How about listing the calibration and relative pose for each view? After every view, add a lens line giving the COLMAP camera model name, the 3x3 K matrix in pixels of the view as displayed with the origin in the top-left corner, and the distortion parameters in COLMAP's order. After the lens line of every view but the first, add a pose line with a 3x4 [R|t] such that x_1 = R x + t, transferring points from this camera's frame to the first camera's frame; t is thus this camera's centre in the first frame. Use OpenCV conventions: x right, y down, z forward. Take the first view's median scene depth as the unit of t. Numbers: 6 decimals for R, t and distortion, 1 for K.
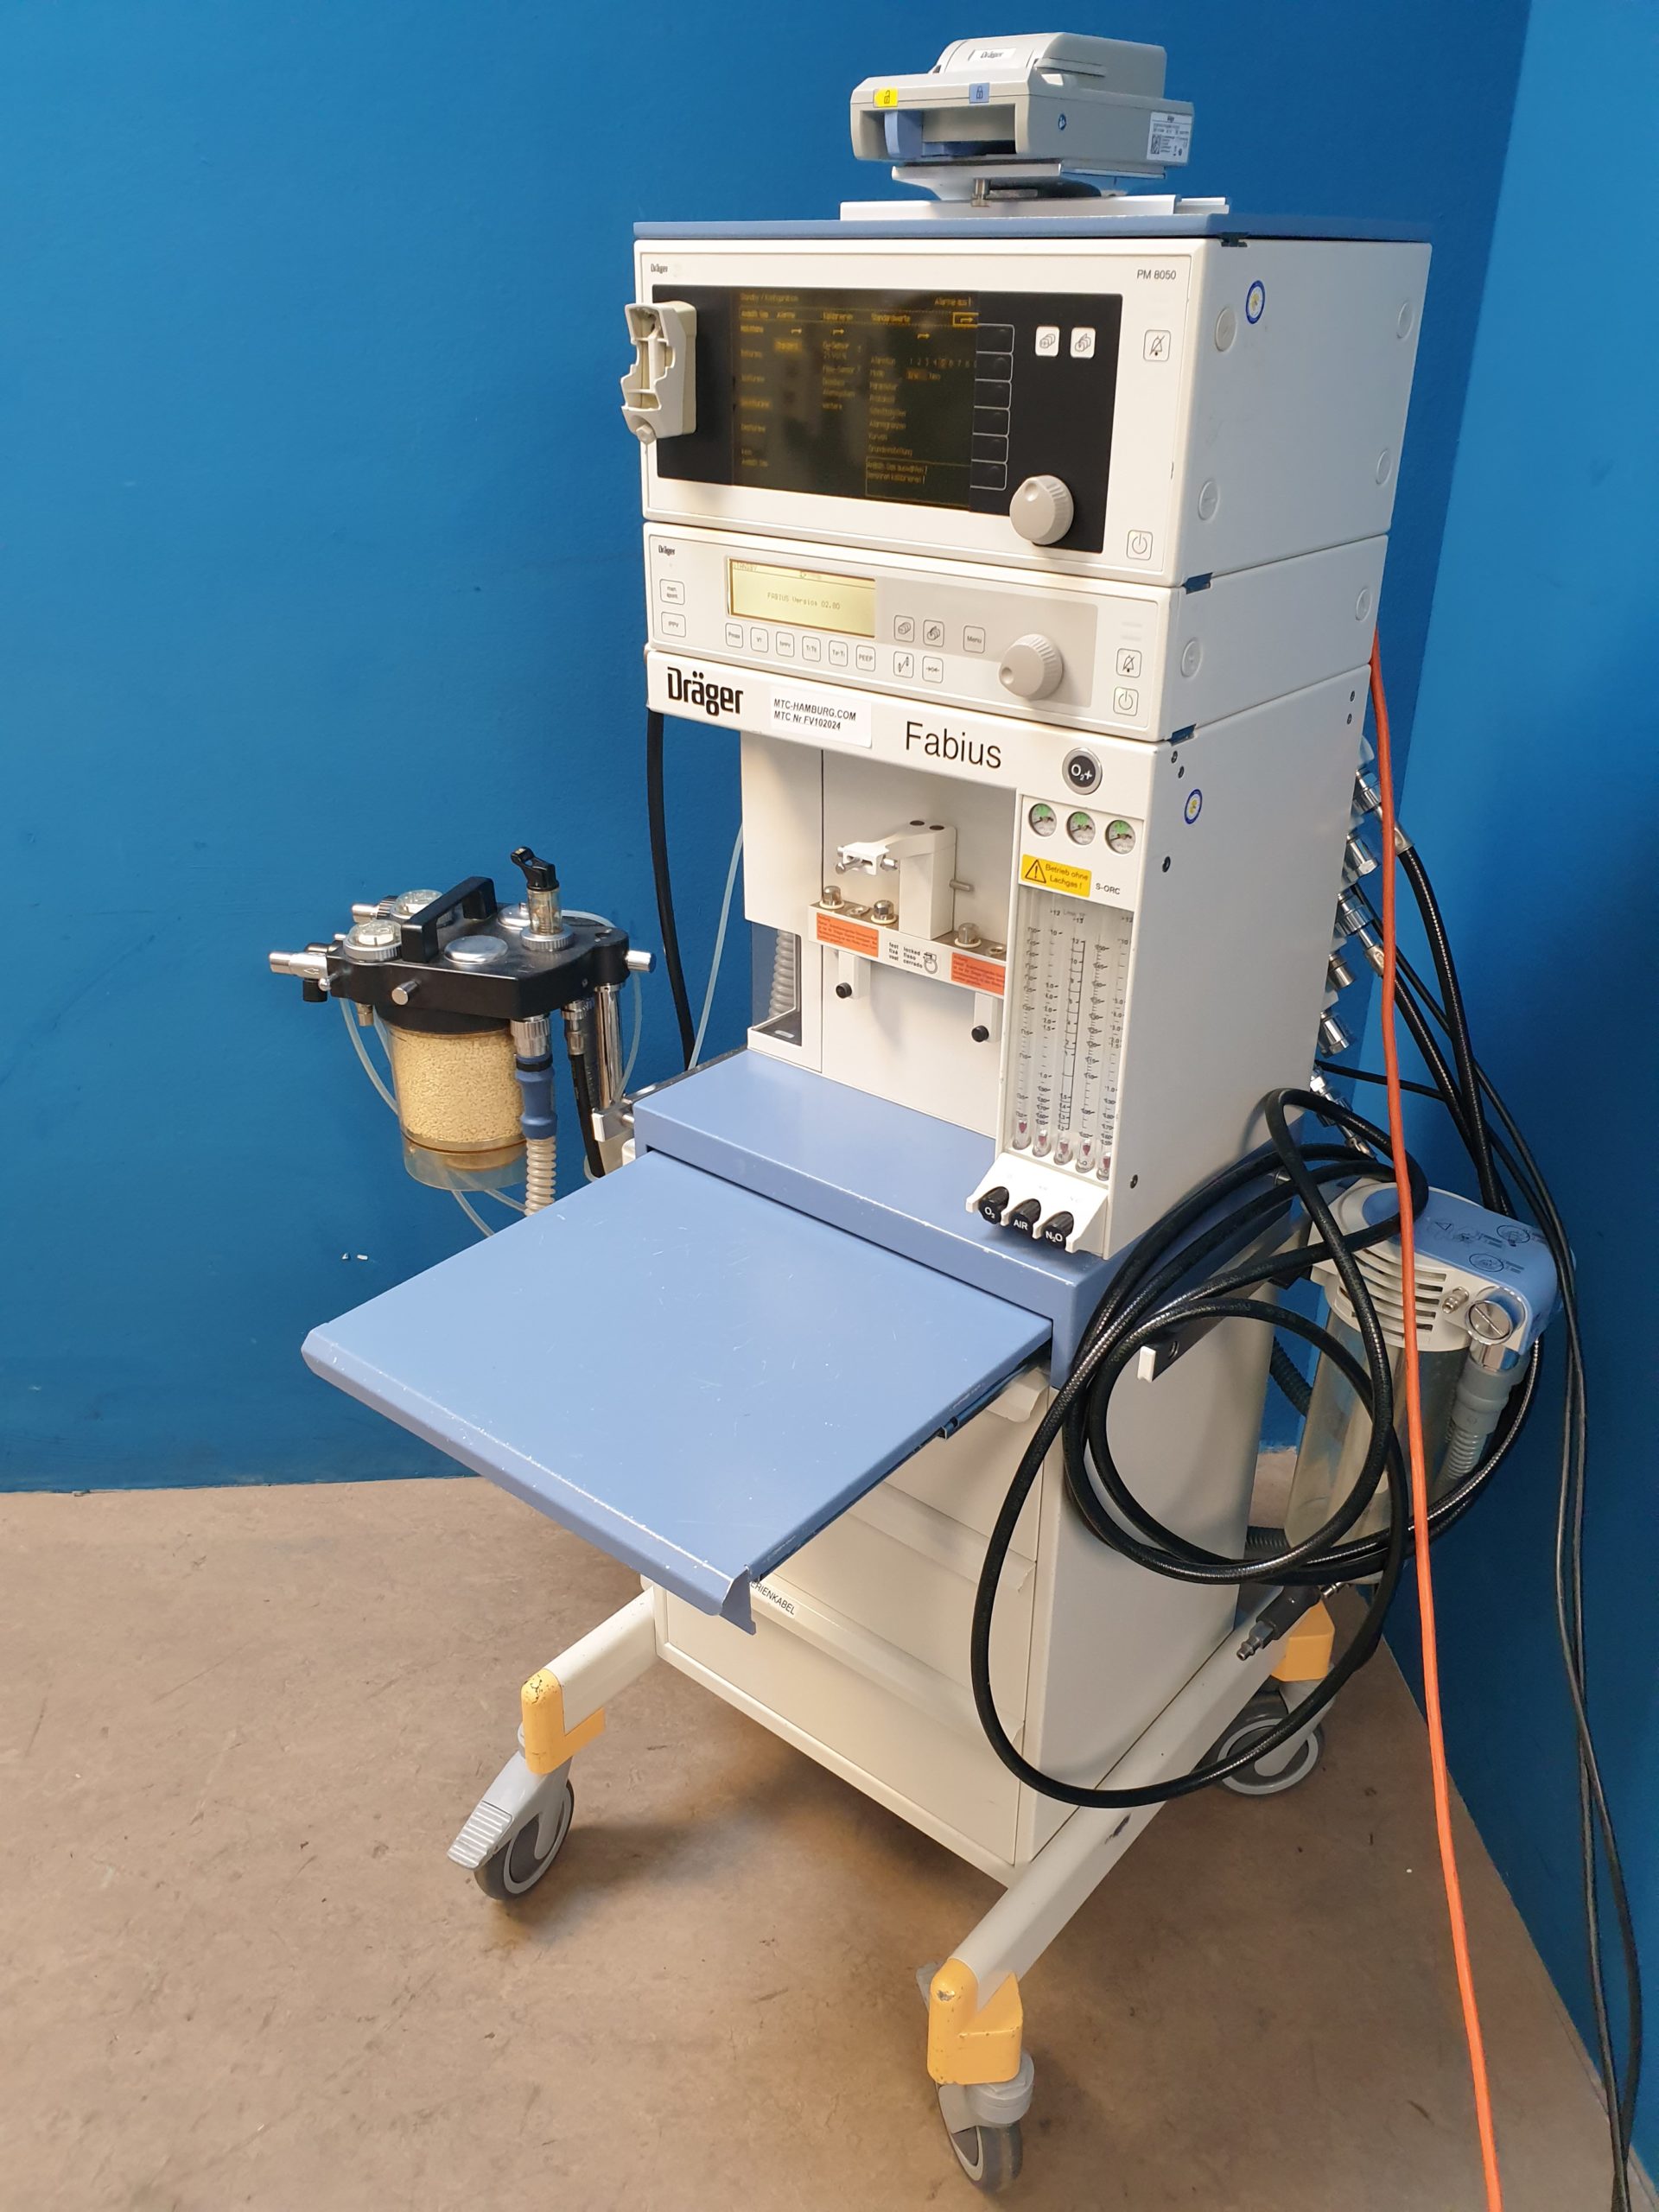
lens RADIAL K [[1717.8, 0, 815.3], [0, 1717.8, 1097.4], [0, 0, 1]] dist [0.010937, 0.001093]
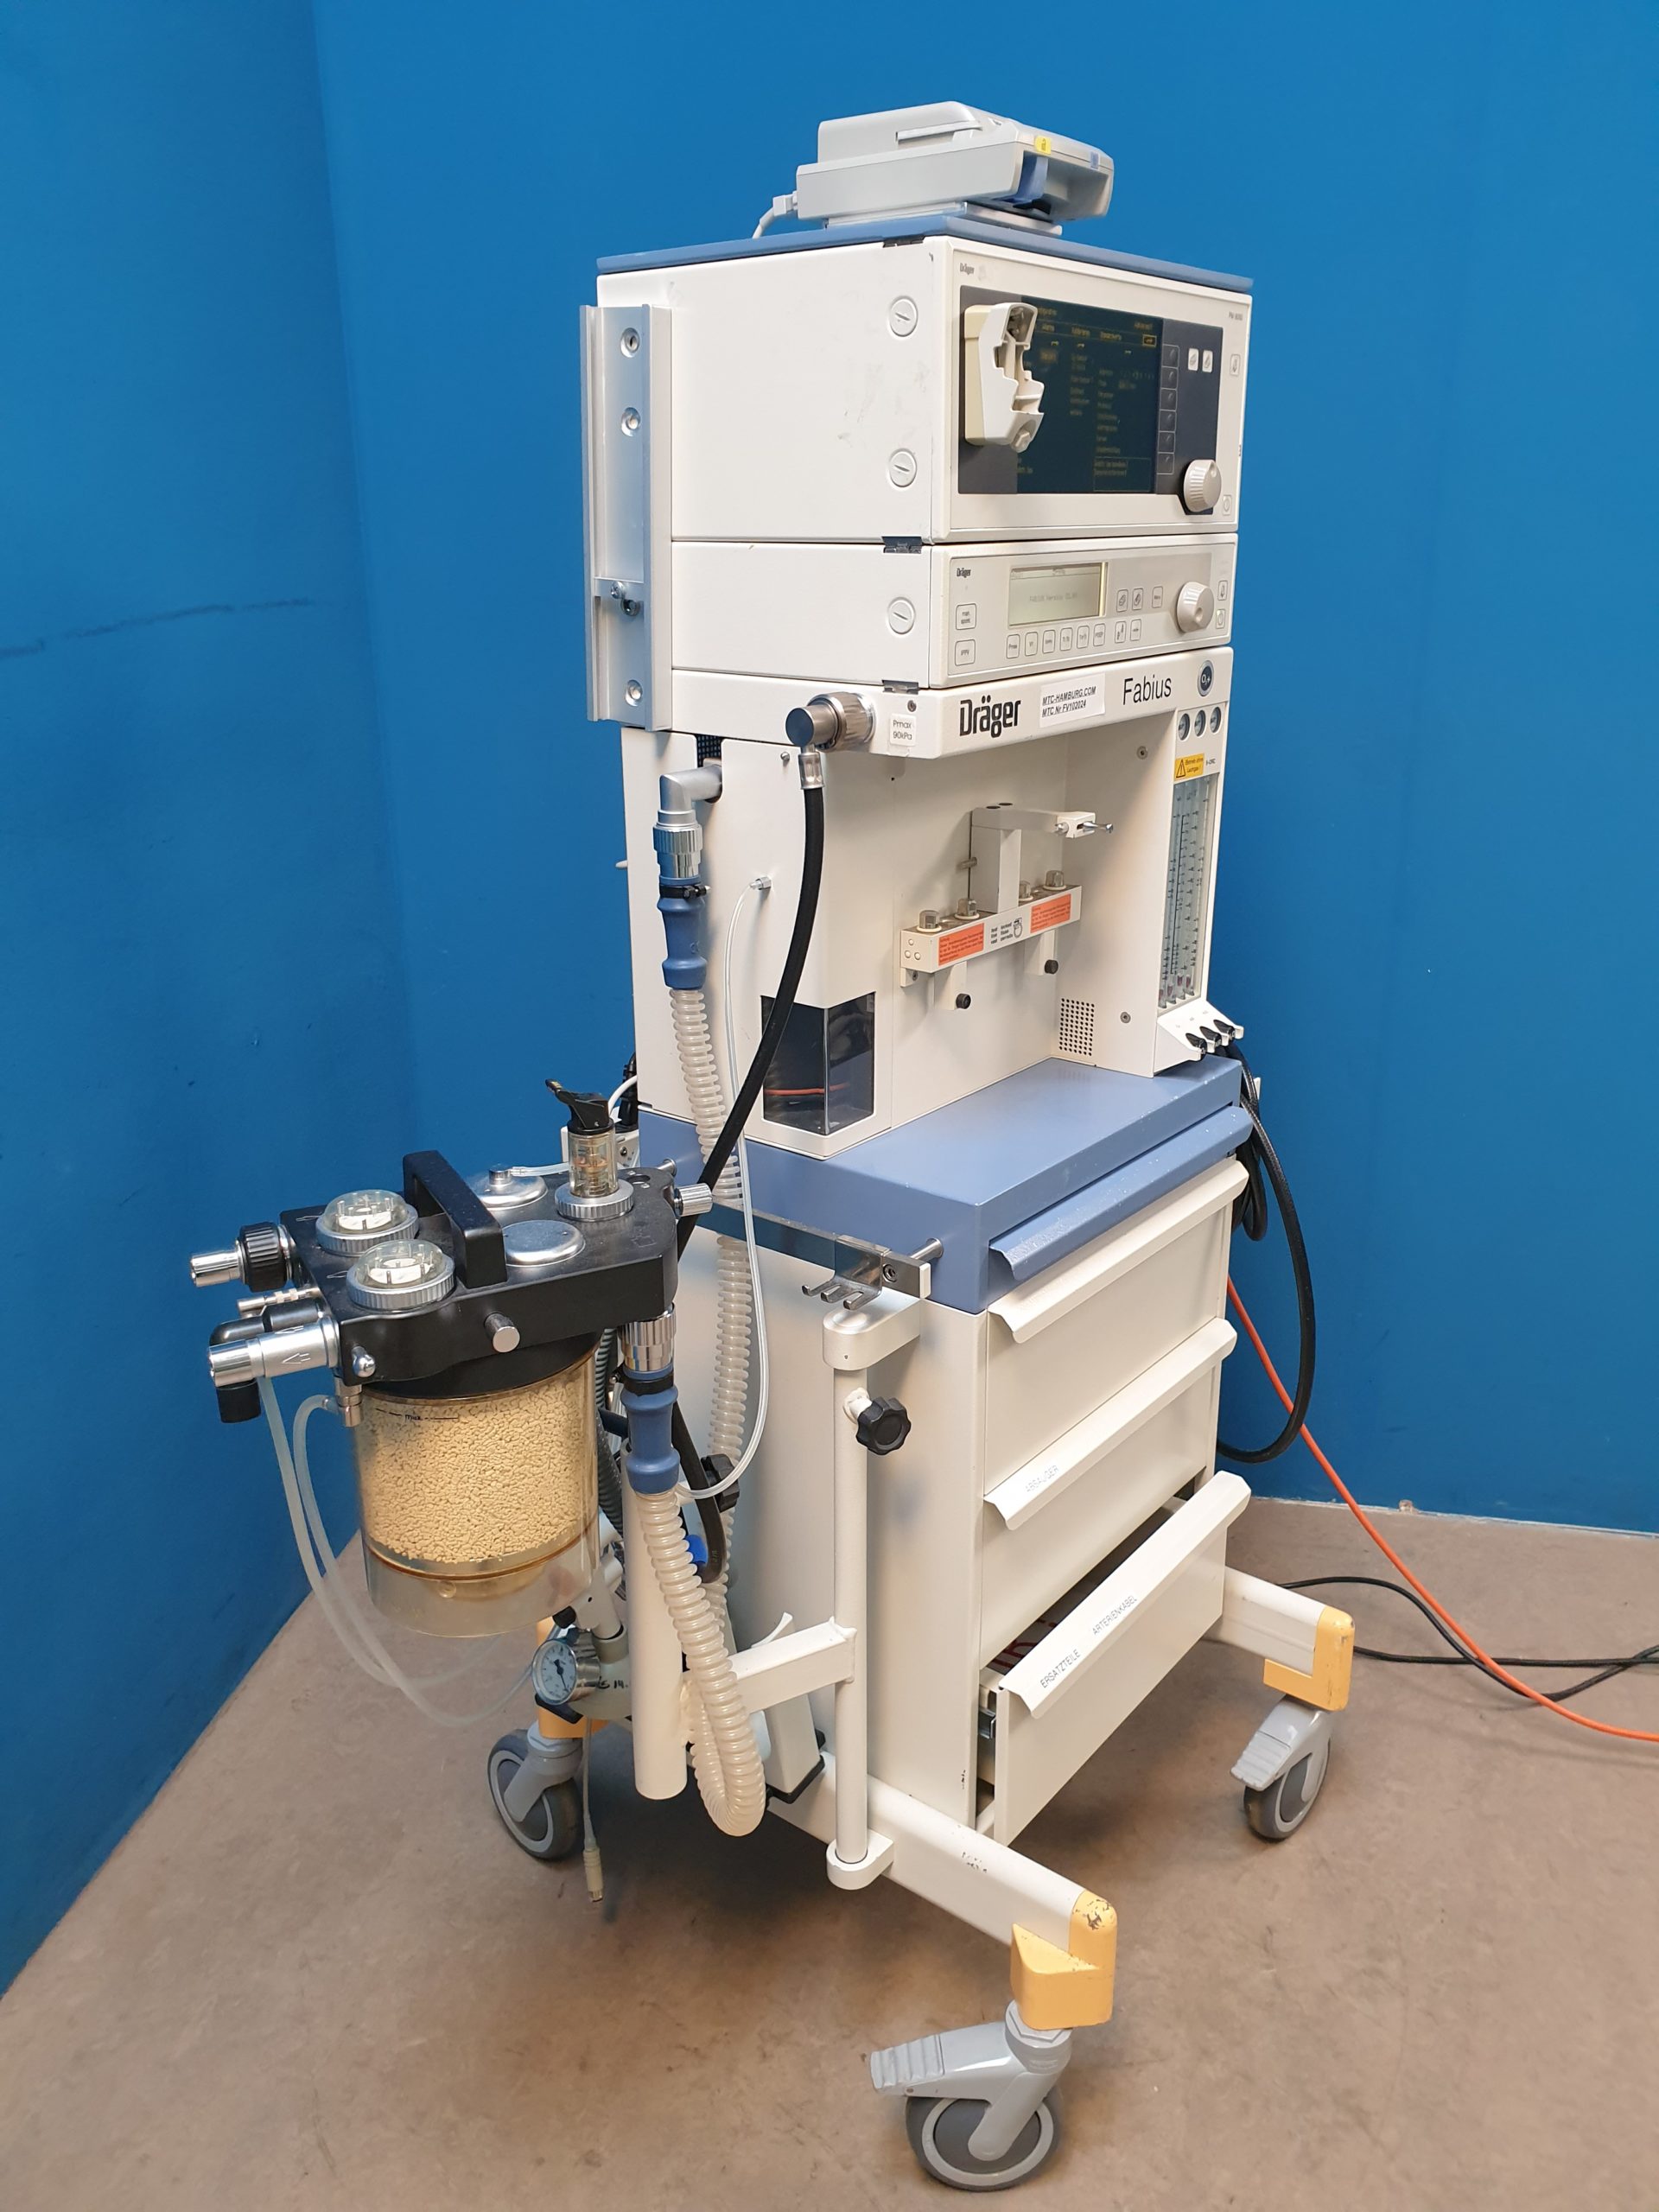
lens RADIAL K [[1701.2, 0, 841.1], [0, 1701.2, 1070.0], [0, 0, 1]] dist [0.014251, 0.011262]
pose [[-0.038475, -0.319873, 0.946679, -1.064684], [0.443706, 0.843393, 0.303006, -0.411655], [-0.895346, 0.431706, 0.109480, 1.108299]]
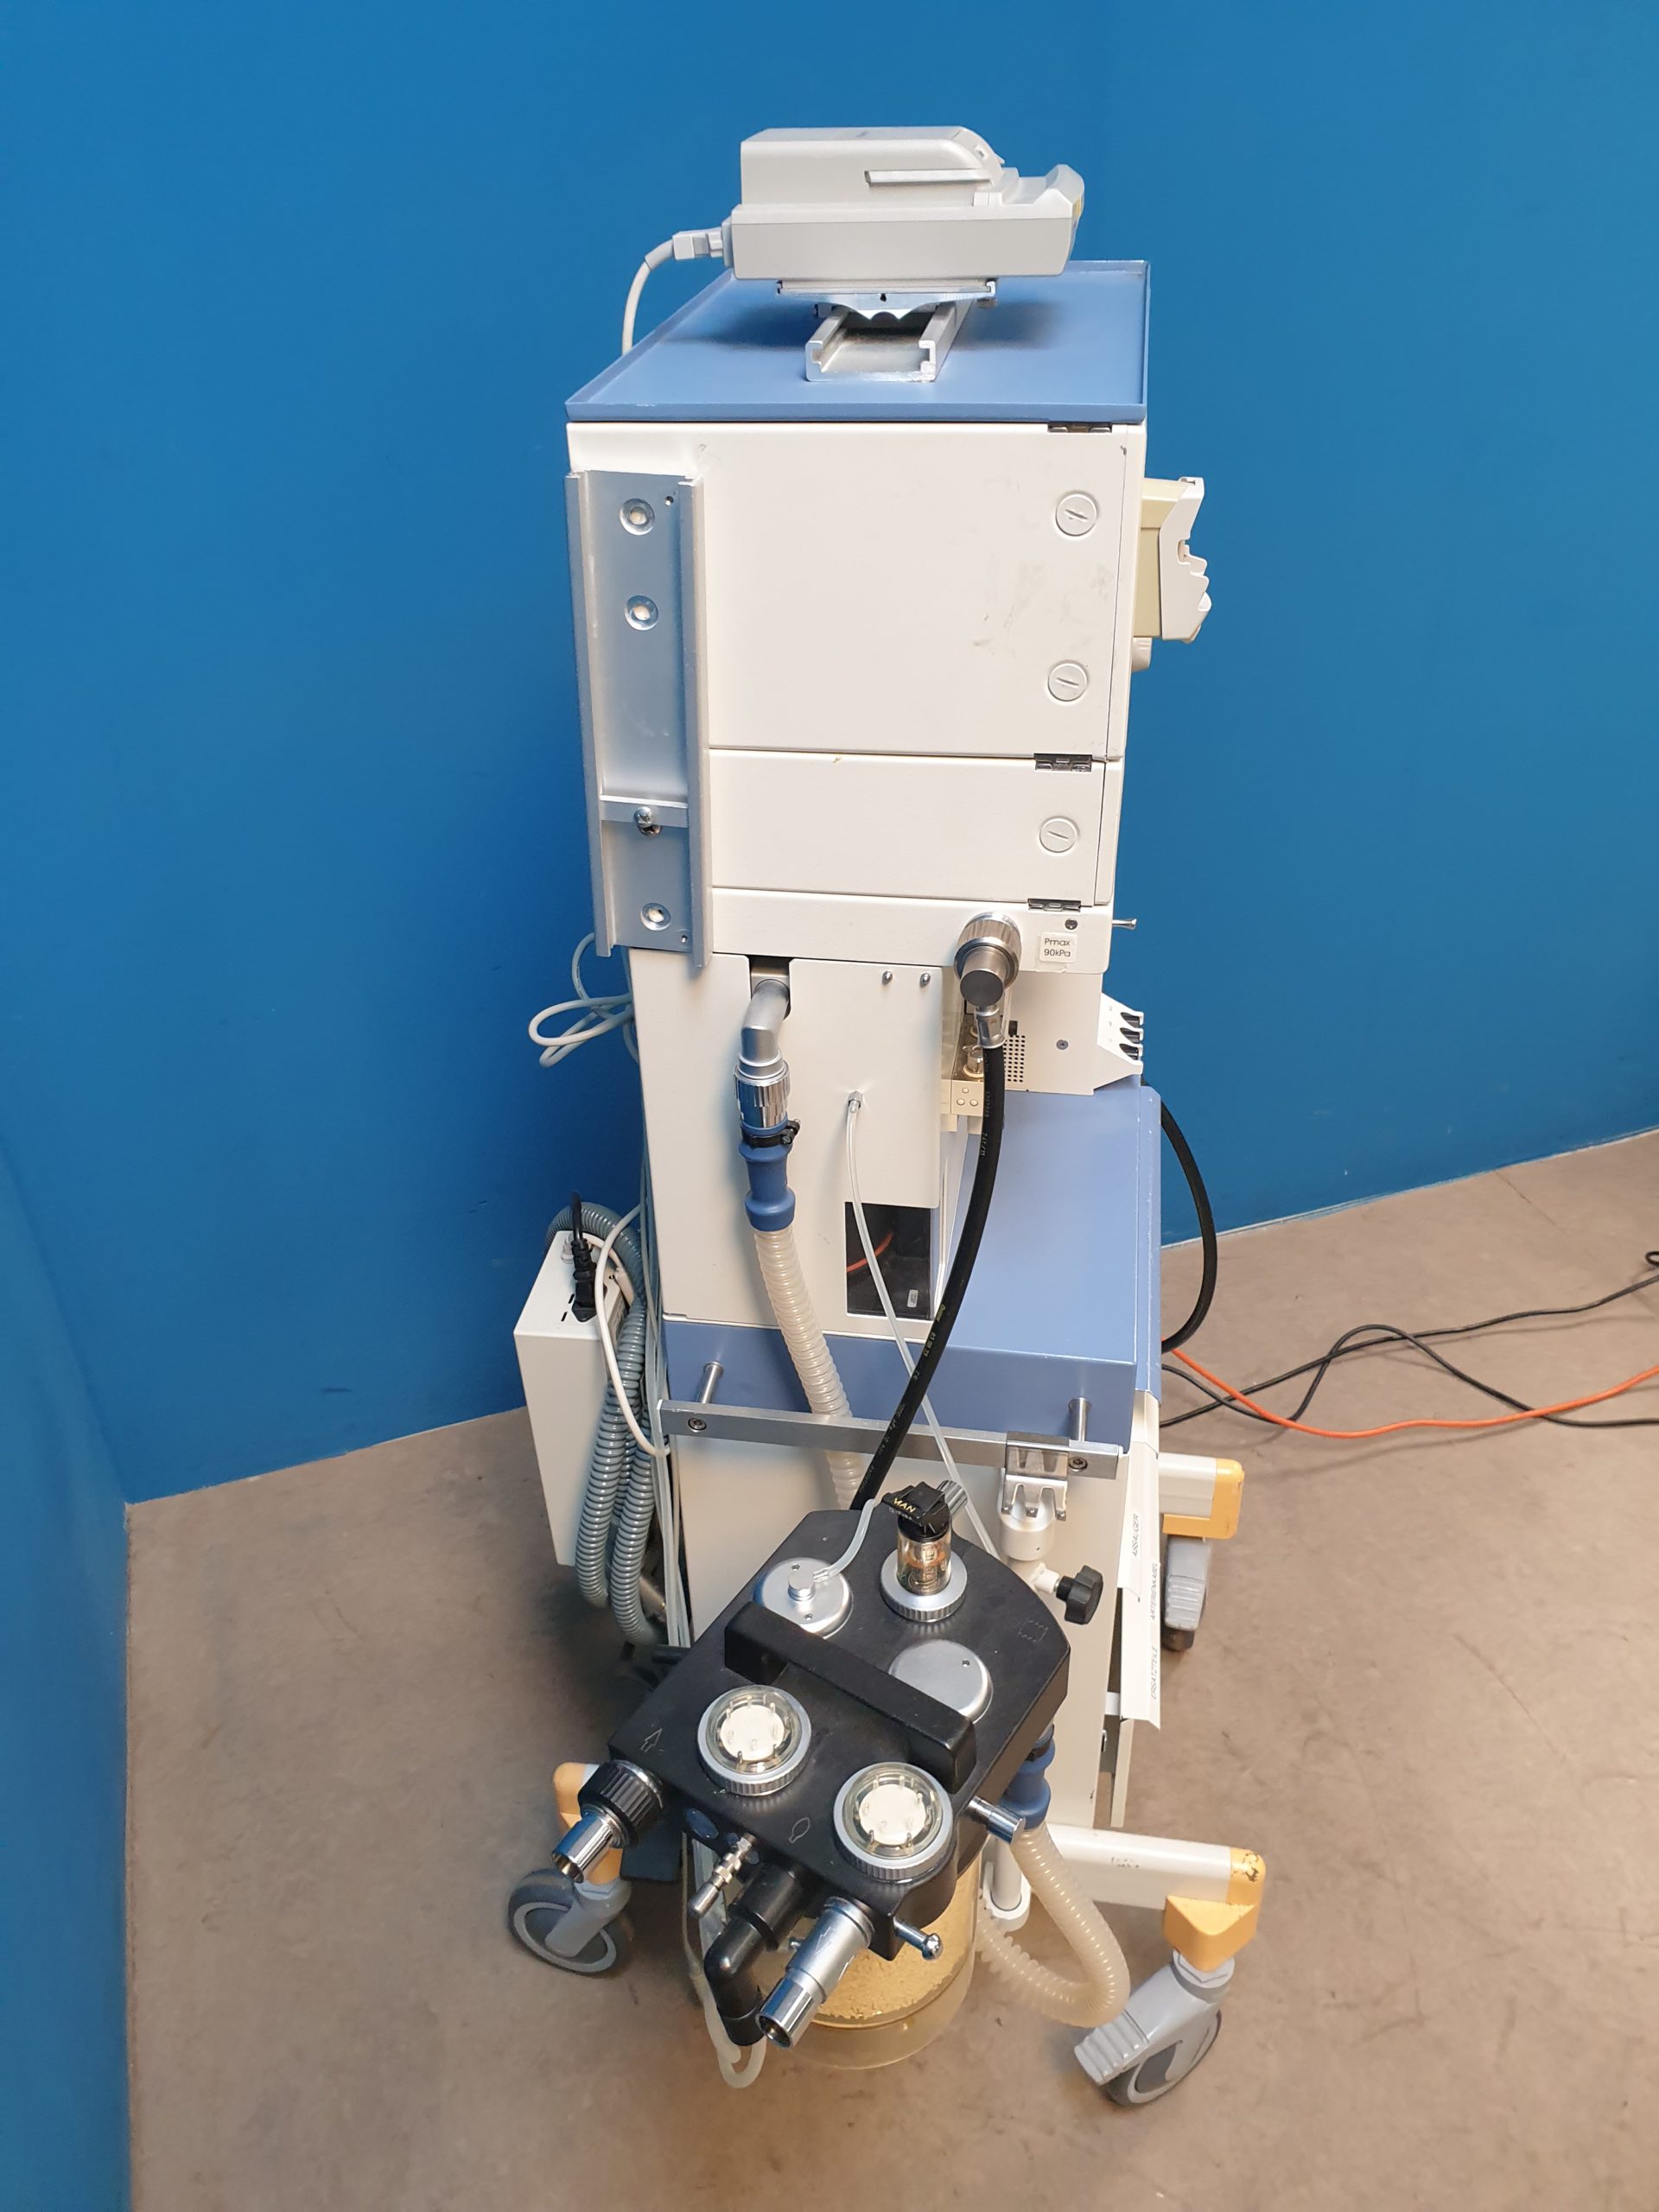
lens RADIAL K [[1719.8, 0, 847.1], [0, 1719.8, 1100.2], [0, 0, 1]] dist [-0.003527, 0.043036]
pose [[-0.500882, -0.465833, 0.729464, -0.702422], [0.412524, 0.612431, 0.674353, -0.846637], [-0.760882, 0.638692, -0.114589, 1.328525]]
